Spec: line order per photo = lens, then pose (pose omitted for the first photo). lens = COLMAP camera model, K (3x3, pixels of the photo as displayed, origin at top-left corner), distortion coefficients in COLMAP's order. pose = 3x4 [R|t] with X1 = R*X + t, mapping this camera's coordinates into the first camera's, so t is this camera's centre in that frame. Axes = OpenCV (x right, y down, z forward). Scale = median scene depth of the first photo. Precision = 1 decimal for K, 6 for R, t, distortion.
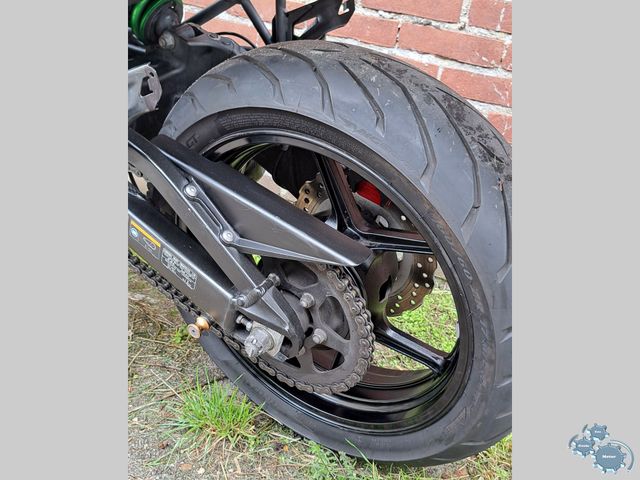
lens RADIAL K [[643.3, 0, 320.0], [0, 643.3, 240.0], [0, 0, 1]] dist [0.117287, -0.187543]
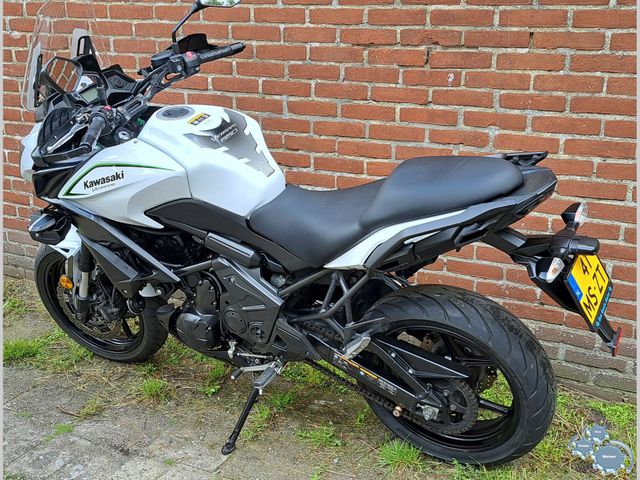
lens RADIAL K [[762.7, 0, 316.8], [0, 762.7, 243.4], [0, 0, 1]] dist [0.090258, -0.089474]
pose [[0.988046, -0.153966, -0.007697, -0.370820], [0.152833, 0.984866, -0.081735, -0.279060], [0.020165, 0.079581, 0.996624, -1.791702]]
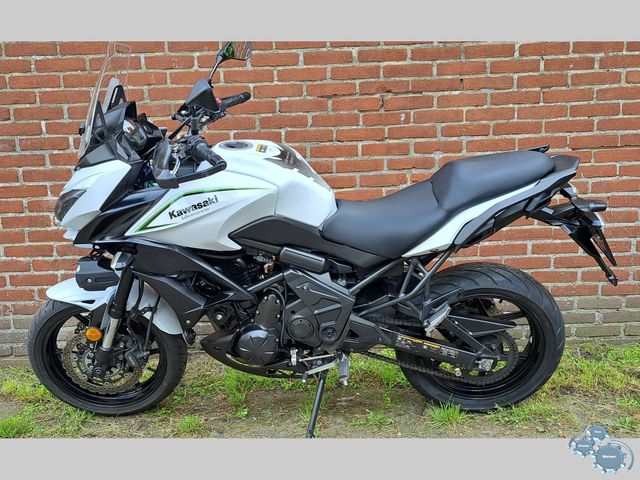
lens RADIAL K [[643.3, 0, 320.0], [0, 643.3, 240.0], [0, 0, 1]] dist [0.117287, -0.187543]
pose [[0.859847, -0.264815, 0.436506, -1.810126], [0.339714, 0.934987, -0.101954, -0.317275], [-0.381128, 0.235952, 0.893906, -1.416601]]
